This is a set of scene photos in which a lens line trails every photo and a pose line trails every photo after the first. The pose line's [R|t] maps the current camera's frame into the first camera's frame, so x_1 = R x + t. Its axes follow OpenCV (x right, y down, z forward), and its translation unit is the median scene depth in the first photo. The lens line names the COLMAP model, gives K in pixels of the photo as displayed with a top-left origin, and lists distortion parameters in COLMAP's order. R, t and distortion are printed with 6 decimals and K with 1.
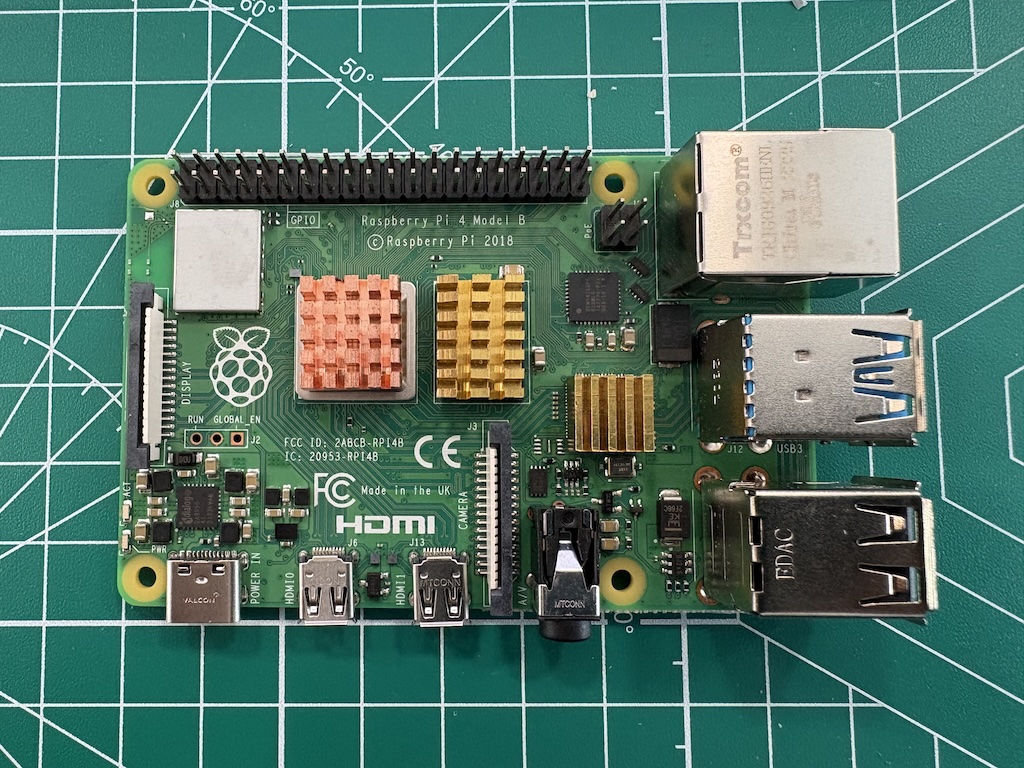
lens RADIAL K [[797.2, 0, 422.1], [0, 797.2, 390.4], [0, 0, 1]] dist [-0.004959, 0.000686]
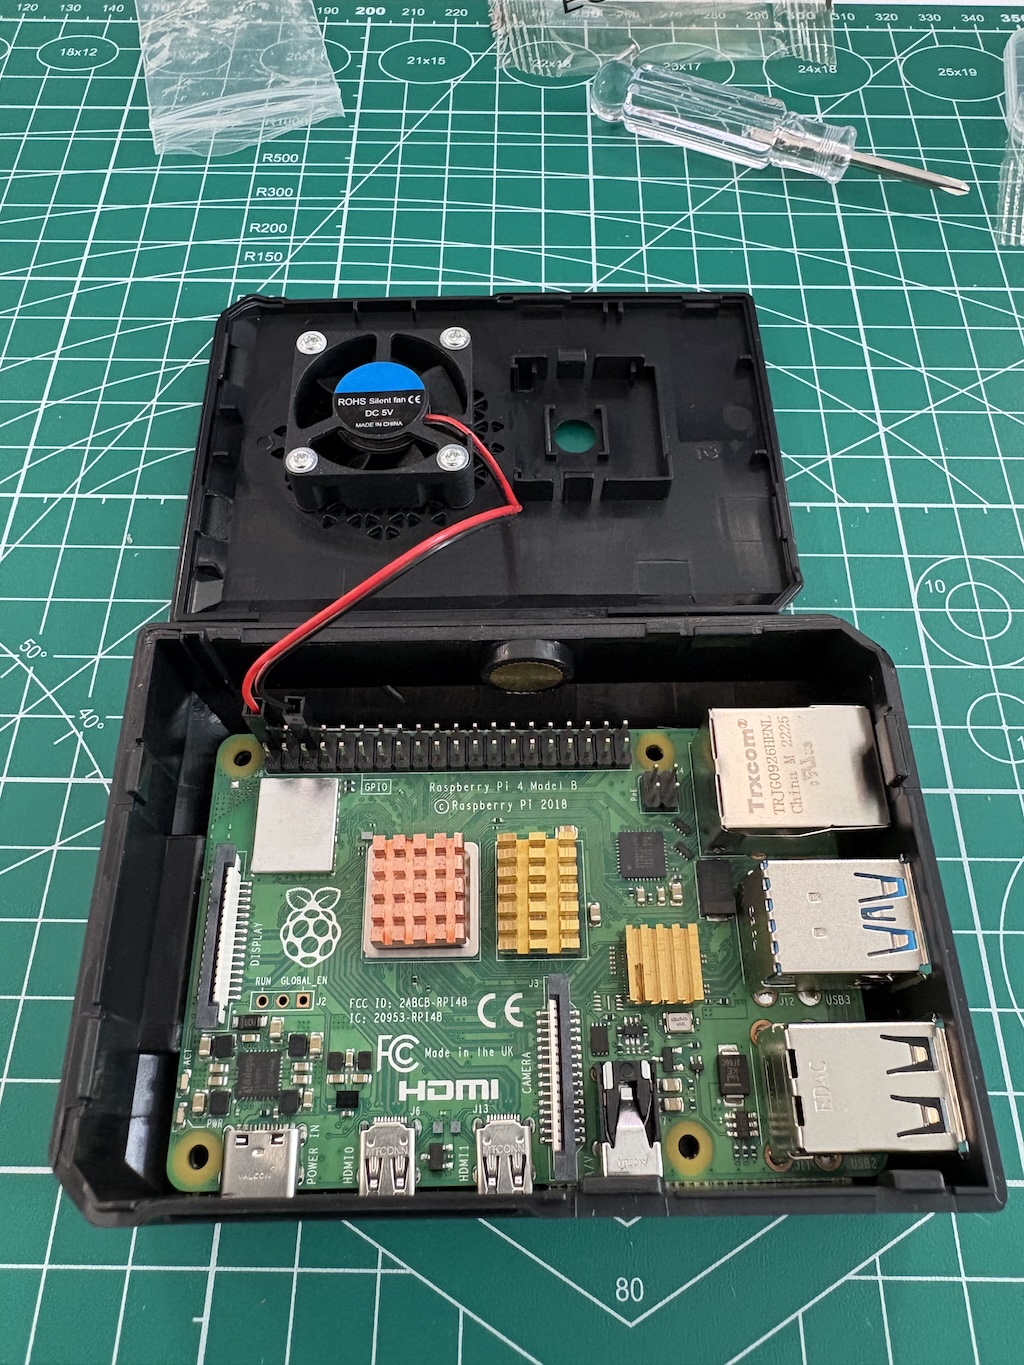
lens RADIAL K [[1062.7, 0, 520.6], [0, 1062.7, 569.6], [0, 0, 1]] dist [-0.004959, 0.000686]
pose [[0.998825, 0.002431, 0.048393, -0.022089], [0.018387, 0.905024, -0.424963, 0.144766], [-0.044830, 0.425353, 0.903916, -0.473186]]
